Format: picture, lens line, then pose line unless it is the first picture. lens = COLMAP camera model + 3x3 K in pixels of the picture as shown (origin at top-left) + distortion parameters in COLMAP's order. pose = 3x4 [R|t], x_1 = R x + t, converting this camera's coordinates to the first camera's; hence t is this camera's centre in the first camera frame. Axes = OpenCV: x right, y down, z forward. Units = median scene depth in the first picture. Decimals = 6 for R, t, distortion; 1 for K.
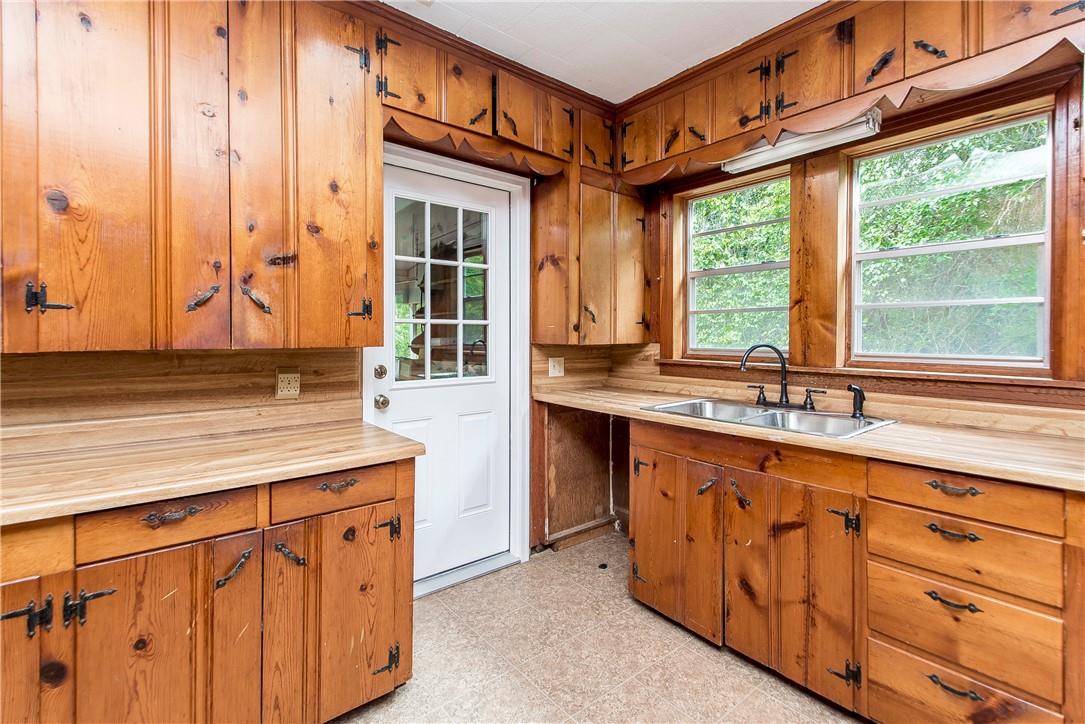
lens RADIAL K [[481.8, 0, 536.9], [0, 481.8, 336.2], [0, 0, 1]] dist [0.021067, -0.006804]
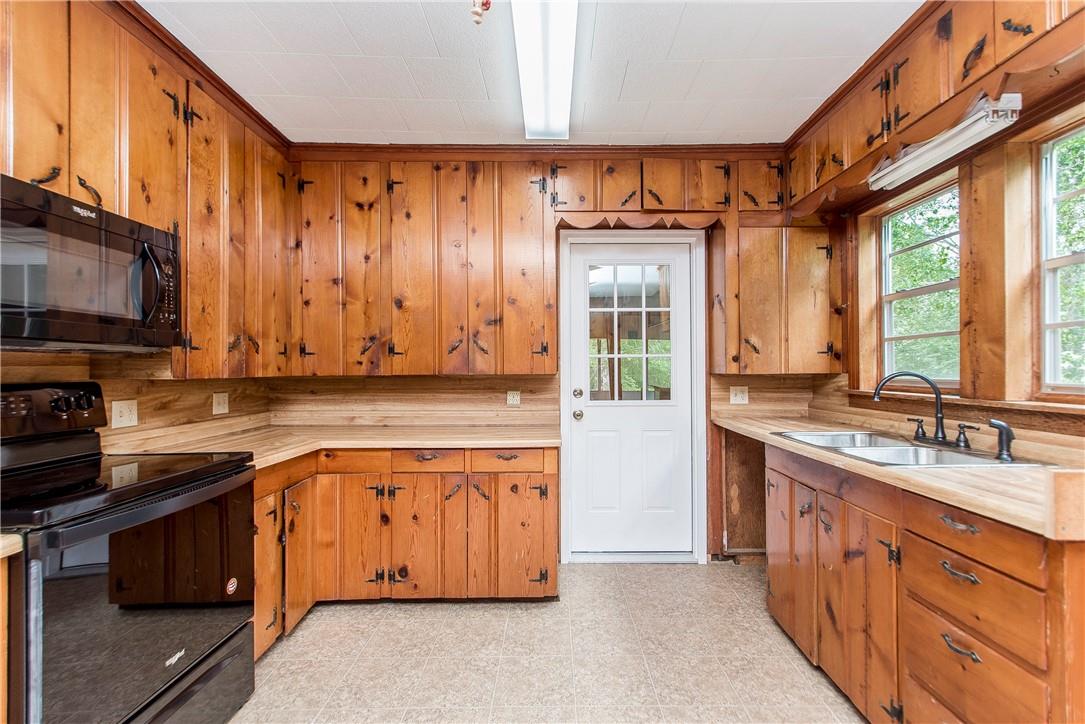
lens RADIAL K [[471.0, 0, 566.9], [0, 471.0, 364.9], [0, 0, 1]] dist [0.014461, -0.000290]
pose [[0.795341, -0.010832, -0.606065, 0.574754], [0.003808, 0.999910, -0.012874, 0.012321], [0.606150, 0.007931, 0.795311, -0.123745]]
